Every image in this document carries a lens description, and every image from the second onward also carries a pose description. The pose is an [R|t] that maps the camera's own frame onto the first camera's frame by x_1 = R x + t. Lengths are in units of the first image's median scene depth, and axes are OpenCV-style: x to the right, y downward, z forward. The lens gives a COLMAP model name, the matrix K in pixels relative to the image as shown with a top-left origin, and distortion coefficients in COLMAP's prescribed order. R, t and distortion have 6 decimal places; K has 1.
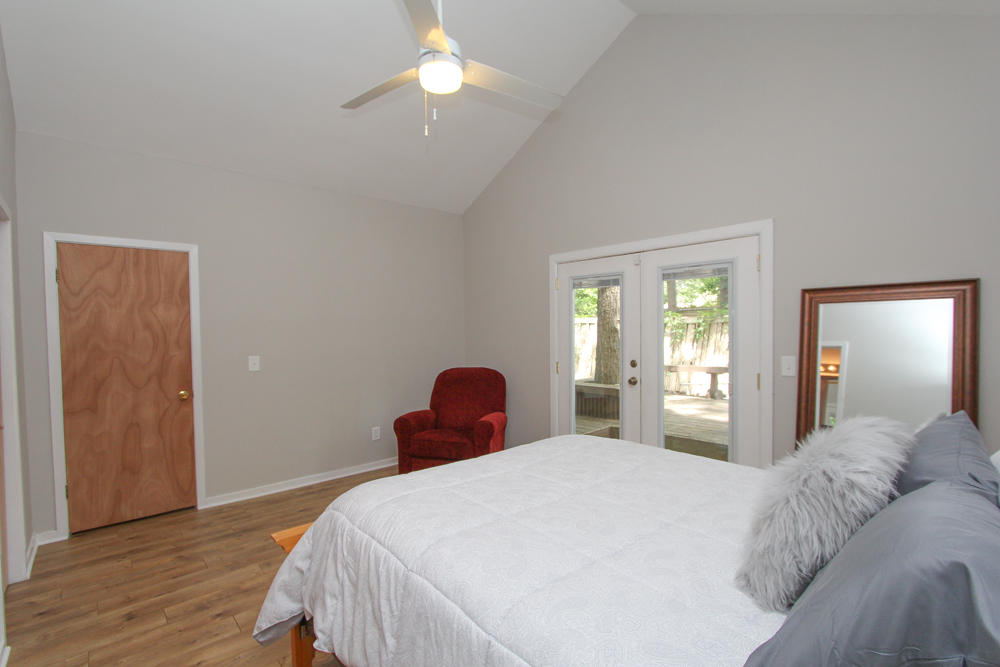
lens RADIAL K [[482.3, 0, 497.7], [0, 482.3, 327.6], [0, 0, 1]] dist [0.000023, 0.000026]
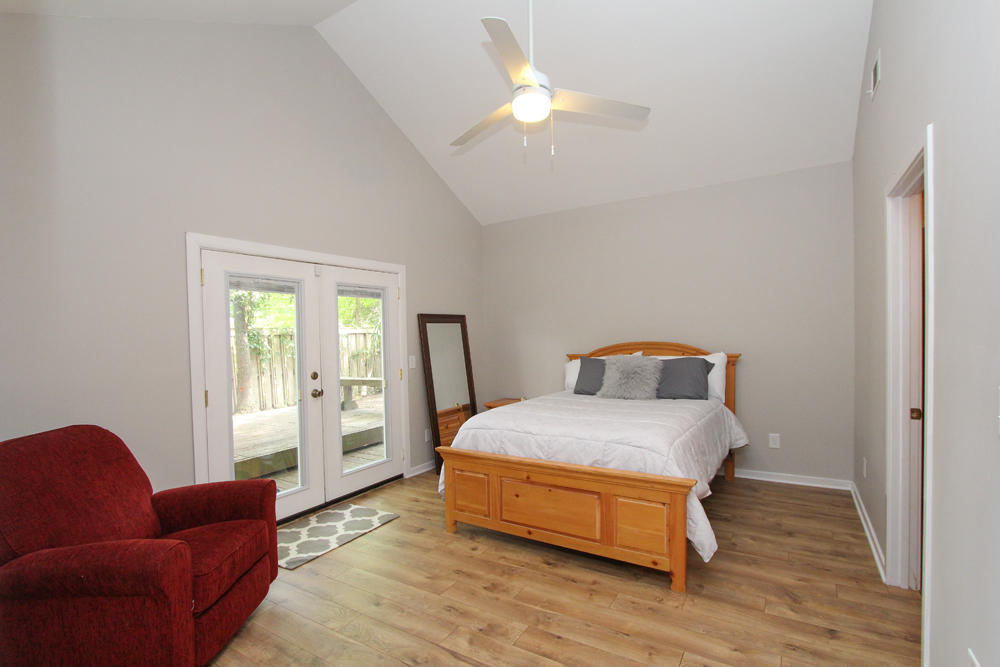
lens RADIAL K [[471.1, 0, 504.1], [0, 471.1, 336.7], [0, 0, 1]] dist [-0.001694, -0.000164]
pose [[-0.291260, 0.018697, 0.956461, -0.745273], [0.033153, 0.999406, -0.009441, 0.017275], [-0.956069, 0.028960, -0.291707, 0.909313]]
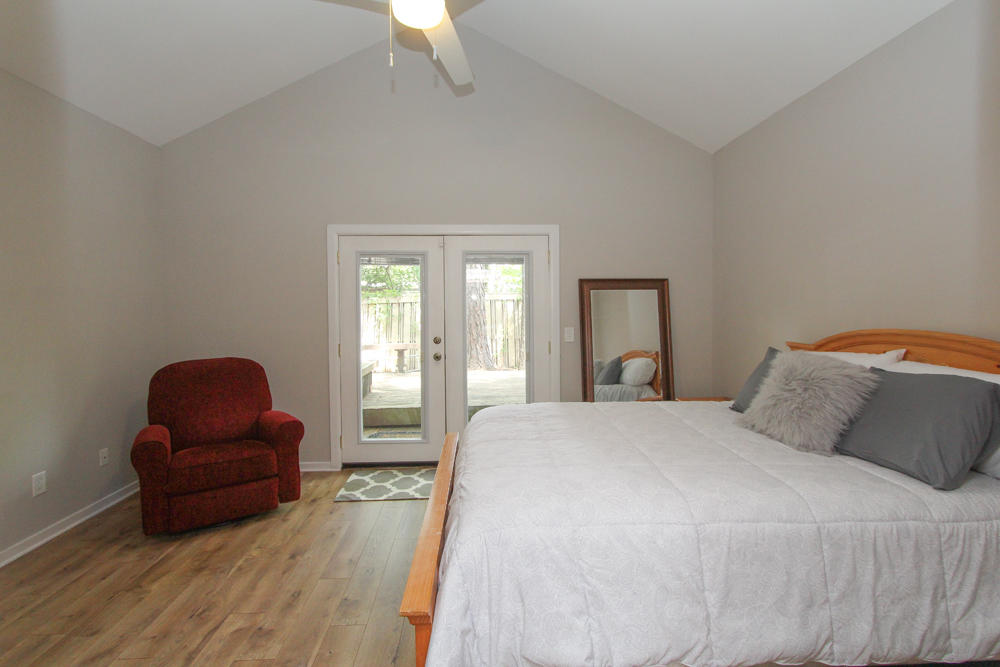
lens RADIAL K [[473.7, 0, 504.8], [0, 473.7, 305.0], [0, 0, 1]] dist [-0.000727, -0.000189]
pose [[0.625032, 0.010521, 0.780528, -0.433737], [-0.001735, 0.999925, -0.012090, 0.009638], [-0.780597, 0.006202, 0.625003, 0.237853]]
